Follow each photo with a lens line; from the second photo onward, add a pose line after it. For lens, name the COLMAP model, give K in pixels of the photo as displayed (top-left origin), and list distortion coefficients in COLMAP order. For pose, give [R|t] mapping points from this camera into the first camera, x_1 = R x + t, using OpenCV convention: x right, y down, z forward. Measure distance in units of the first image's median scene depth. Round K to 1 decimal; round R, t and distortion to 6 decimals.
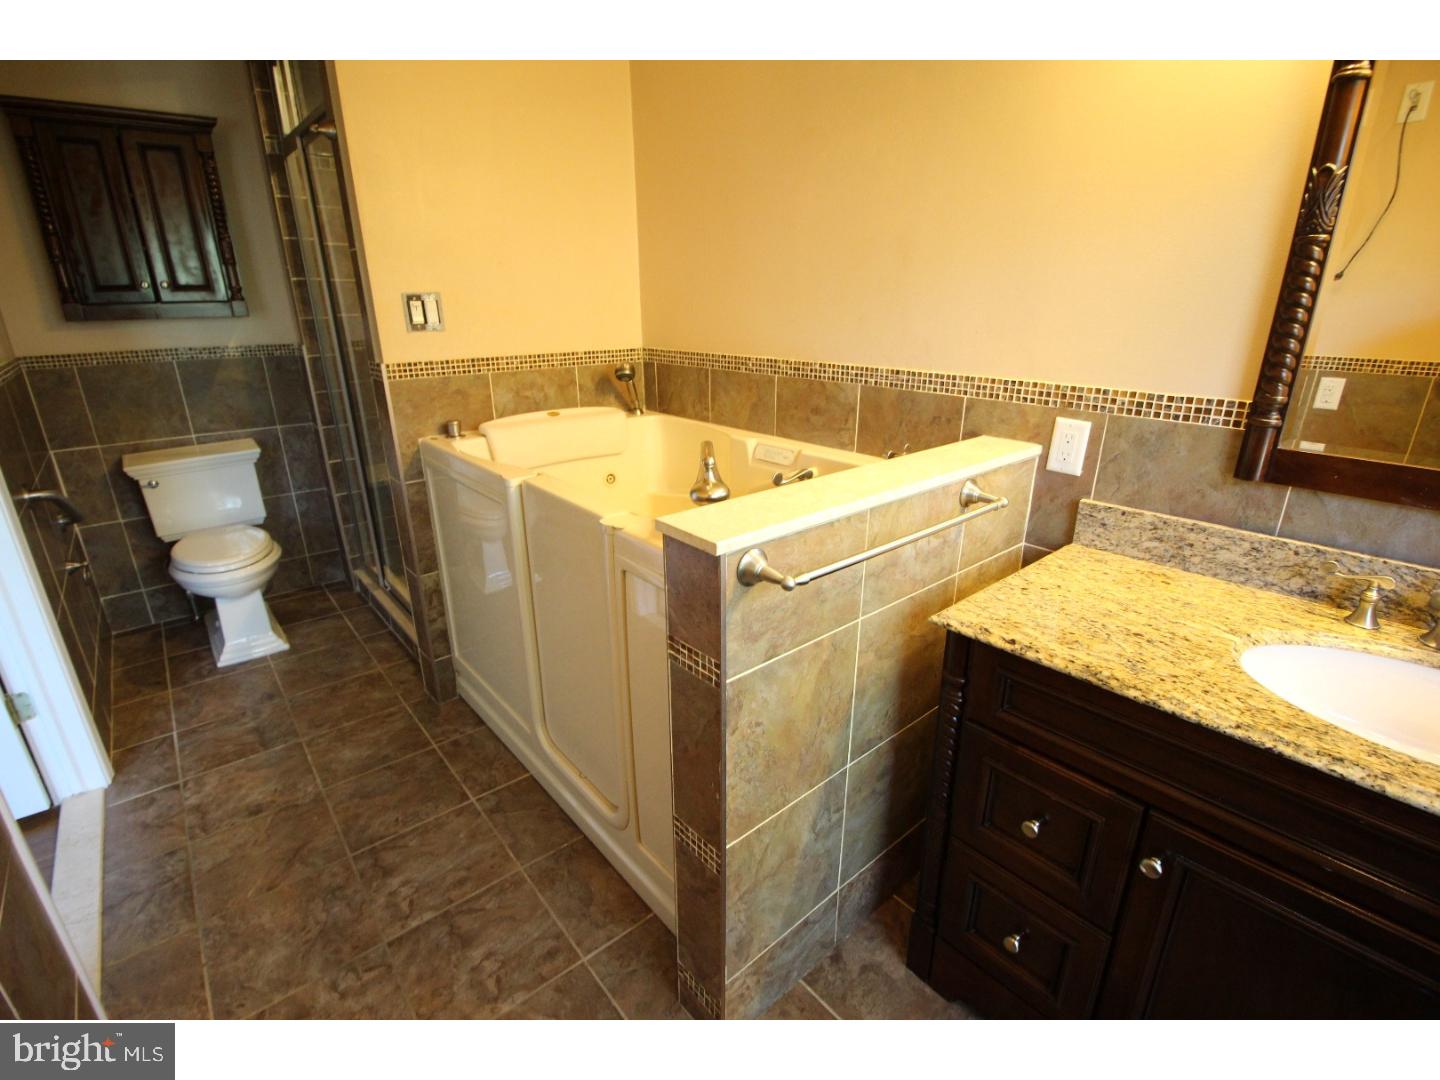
lens RADIAL K [[676.9, 0, 718.3], [0, 676.9, 544.9], [0, 0, 1]] dist [-0.022358, -0.004061]
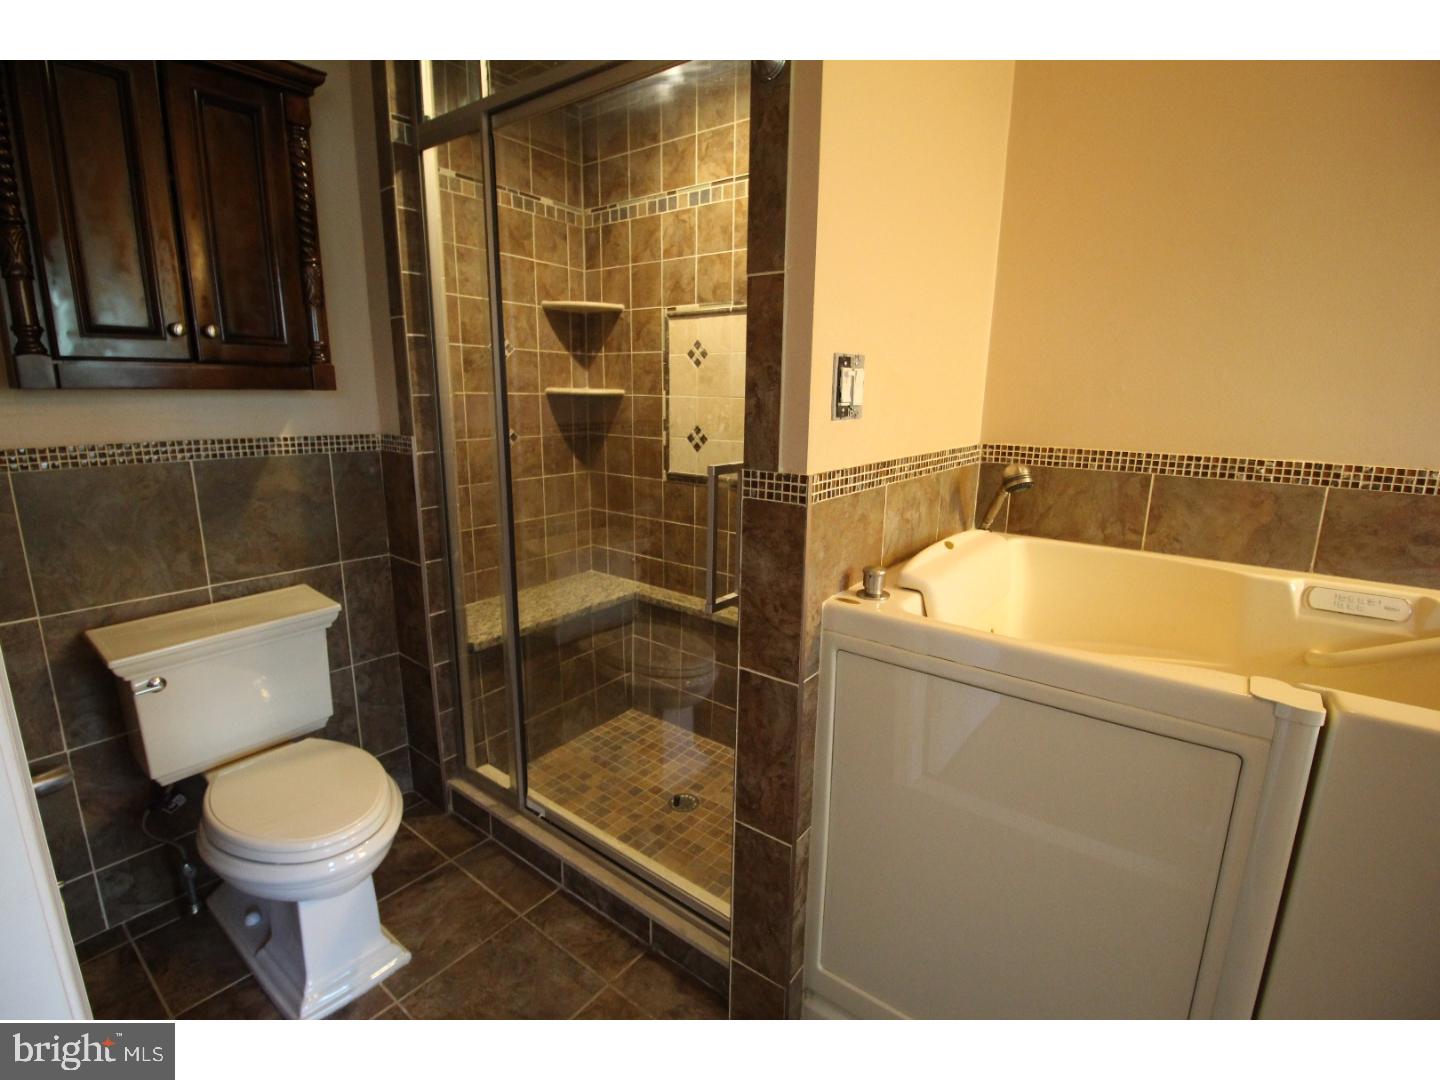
lens RADIAL K [[676.9, 0, 726.6], [0, 676.9, 537.4], [0, 0, 1]] dist [-0.022358, -0.004061]
pose [[0.976008, -0.029520, 0.215725, -0.501962], [0.058498, 0.989891, -0.129206, -0.111282], [-0.209730, 0.138726, 0.967868, 0.357986]]
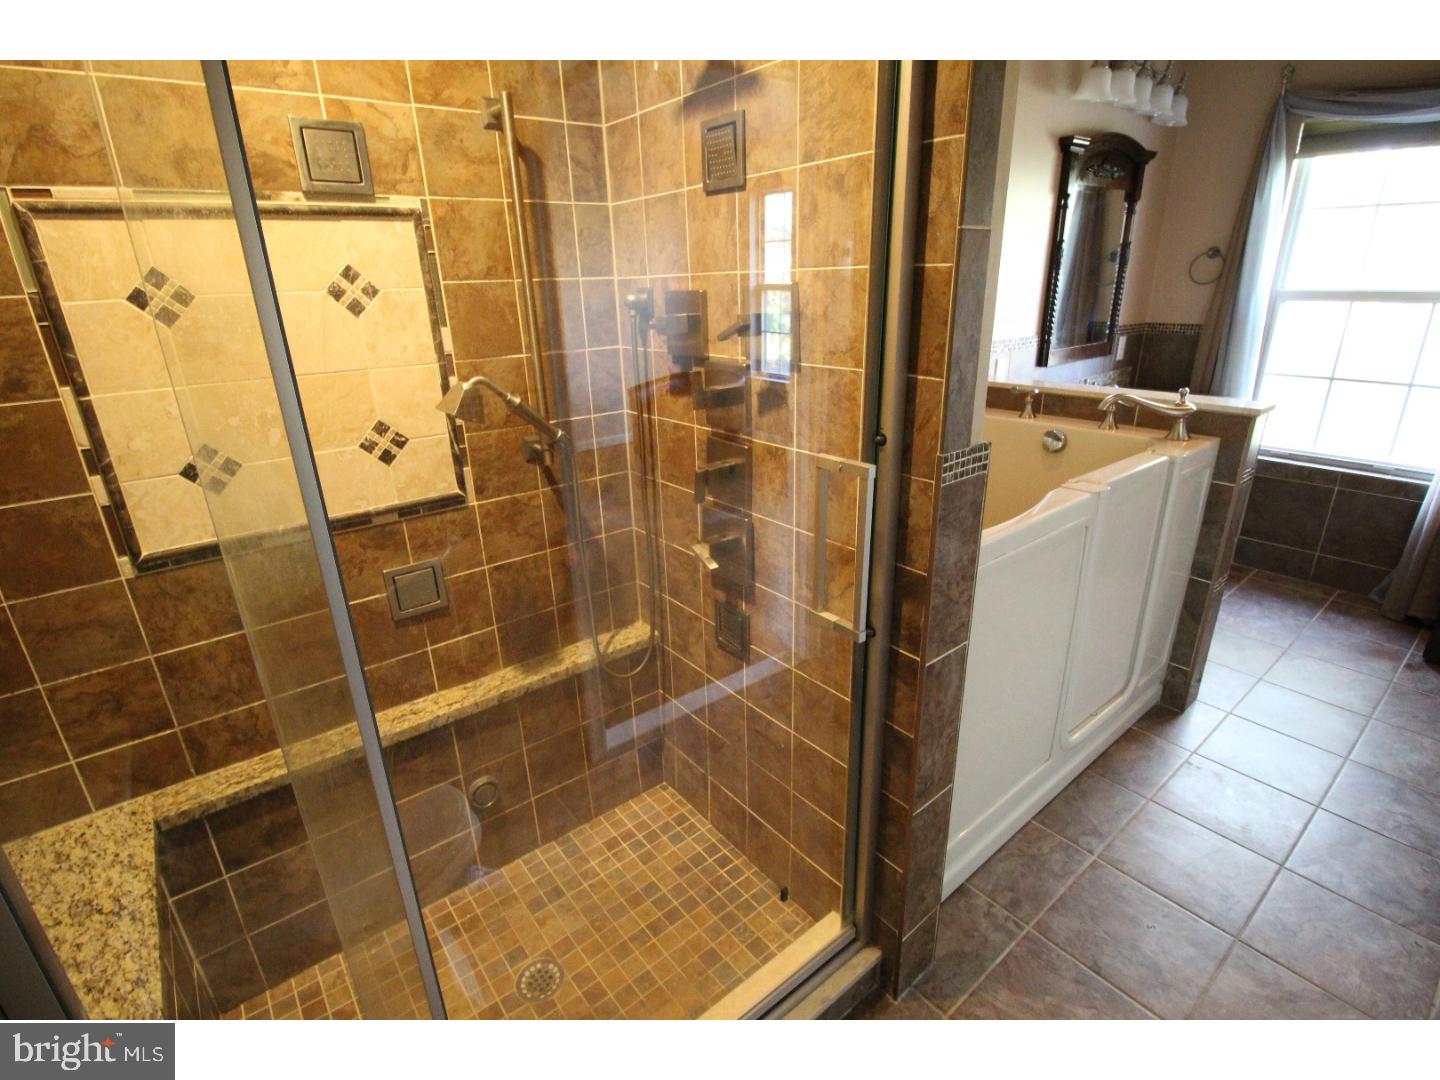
lens RADIAL K [[676.9, 0, 725.3], [0, 676.9, 533.1], [0, 0, 1]] dist [-0.022358, -0.004061]
pose [[0.013574, -0.341104, 0.939927, -0.770898], [0.364326, 0.877083, 0.313036, -0.337321], [-0.931173, 0.338191, 0.136179, 0.853673]]
